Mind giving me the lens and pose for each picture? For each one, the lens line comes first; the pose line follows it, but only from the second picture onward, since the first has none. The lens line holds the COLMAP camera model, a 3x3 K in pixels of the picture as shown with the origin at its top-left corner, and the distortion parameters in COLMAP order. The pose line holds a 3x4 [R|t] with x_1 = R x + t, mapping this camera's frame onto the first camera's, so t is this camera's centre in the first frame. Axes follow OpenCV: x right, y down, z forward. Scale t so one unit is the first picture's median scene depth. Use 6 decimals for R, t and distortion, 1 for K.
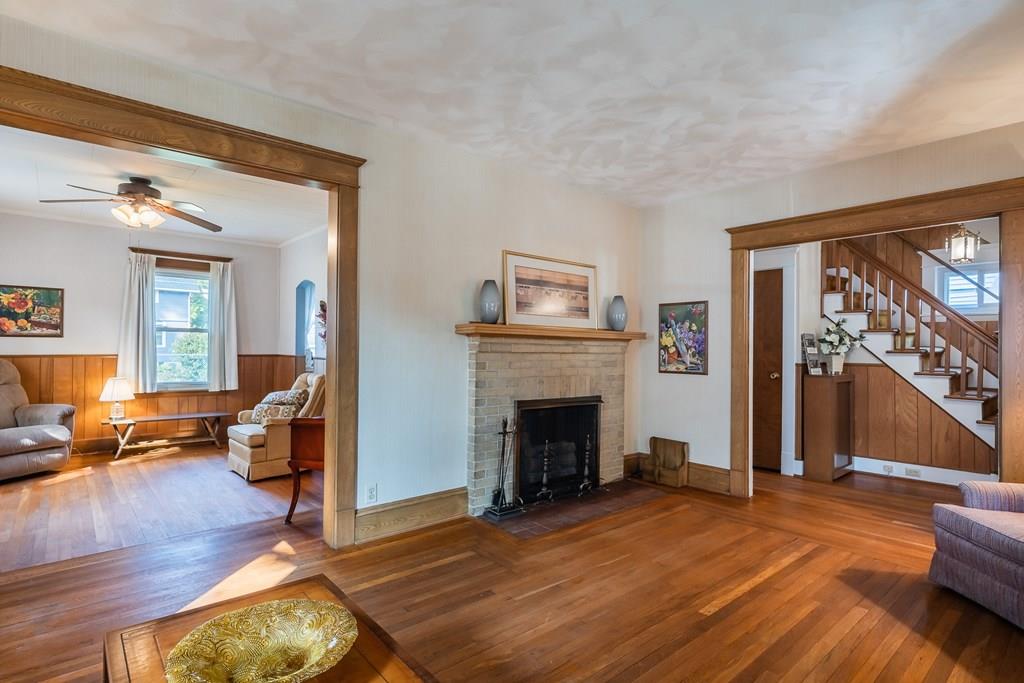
lens RADIAL K [[522.2, 0, 512.0], [0, 522.2, 341.5], [0, 0, 1]] dist [-0.001484, 0.001452]
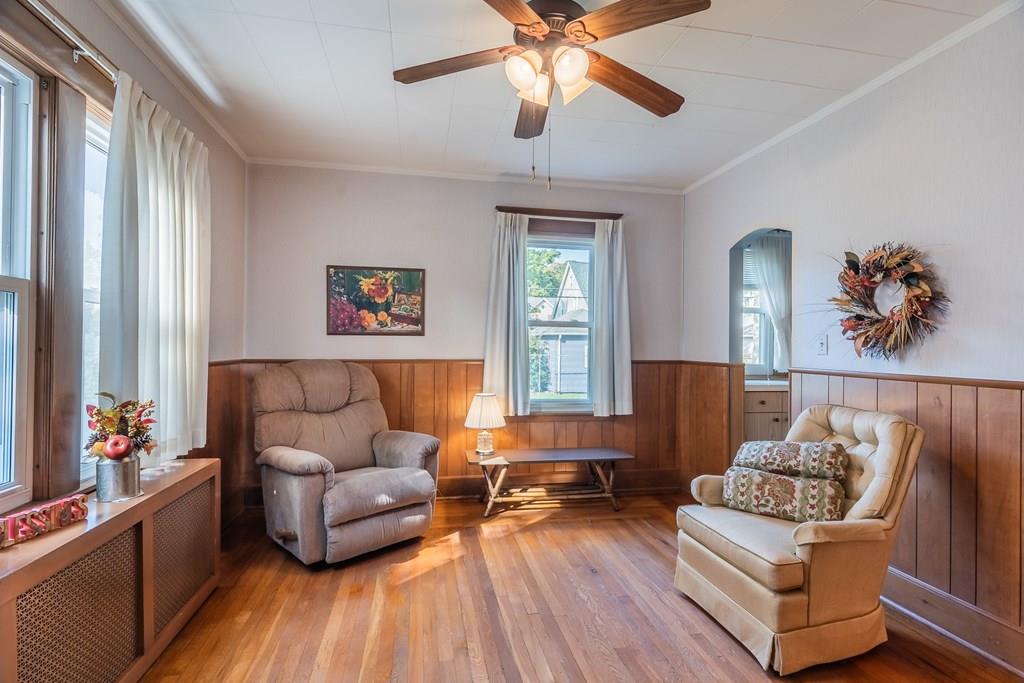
lens RADIAL K [[522.2, 0, 512.0], [0, 522.2, 341.5], [0, 0, 1]] dist [-0.001484, 0.001452]
pose [[0.858305, -0.005007, -0.513116, -0.382478], [0.003127, 0.999985, -0.004527, 0.003995], [0.513131, 0.002281, 0.858307, 0.438995]]
